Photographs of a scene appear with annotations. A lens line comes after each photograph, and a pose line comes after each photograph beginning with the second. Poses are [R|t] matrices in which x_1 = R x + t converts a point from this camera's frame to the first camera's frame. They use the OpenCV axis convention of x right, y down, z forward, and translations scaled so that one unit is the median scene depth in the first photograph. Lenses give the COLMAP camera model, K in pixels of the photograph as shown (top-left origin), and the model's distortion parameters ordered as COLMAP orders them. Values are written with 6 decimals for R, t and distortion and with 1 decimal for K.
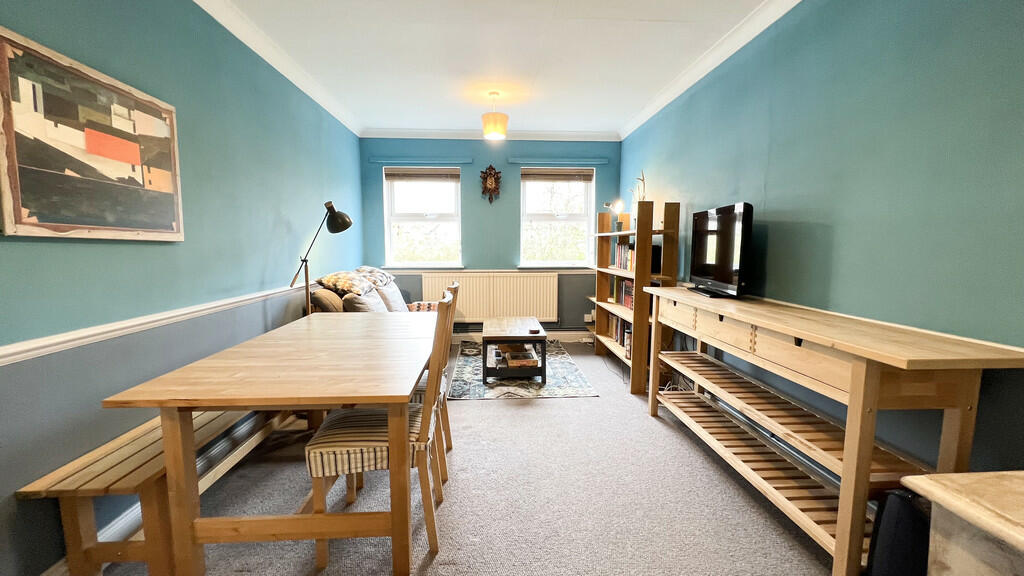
lens RADIAL K [[408.8, 0, 512.0], [0, 408.8, 288.0], [0, 0, 1]] dist [0.001063, 0.000021]
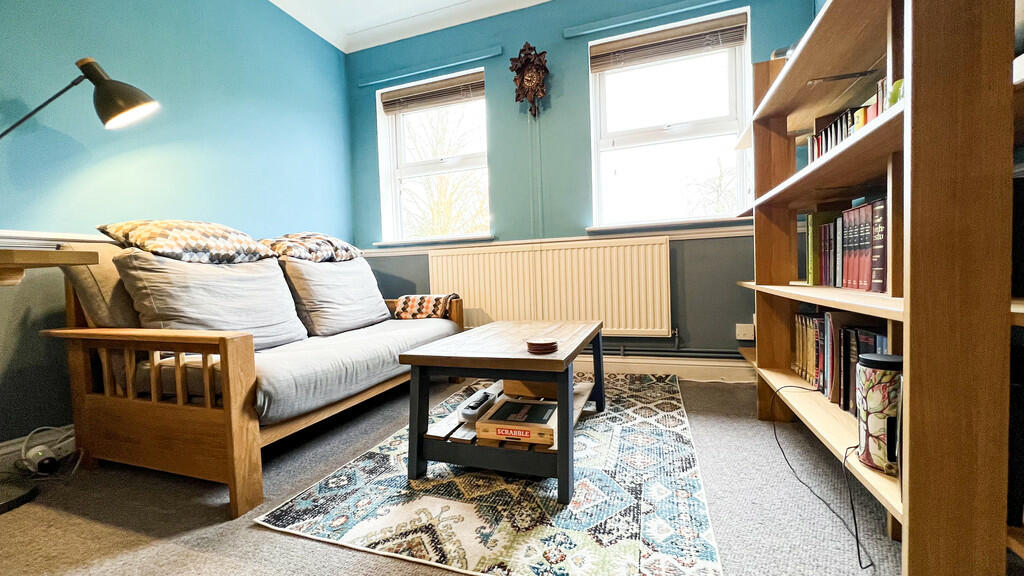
lens RADIAL K [[408.8, 0, 512.0], [0, 408.8, 288.0], [0, 0, 1]] dist [0.001063, 0.000021]
pose [[0.923593, -0.021004, -0.382799, 0.133206], [-0.004673, 0.997807, -0.066024, 0.061363], [0.383347, 0.062768, 0.921469, 0.515220]]
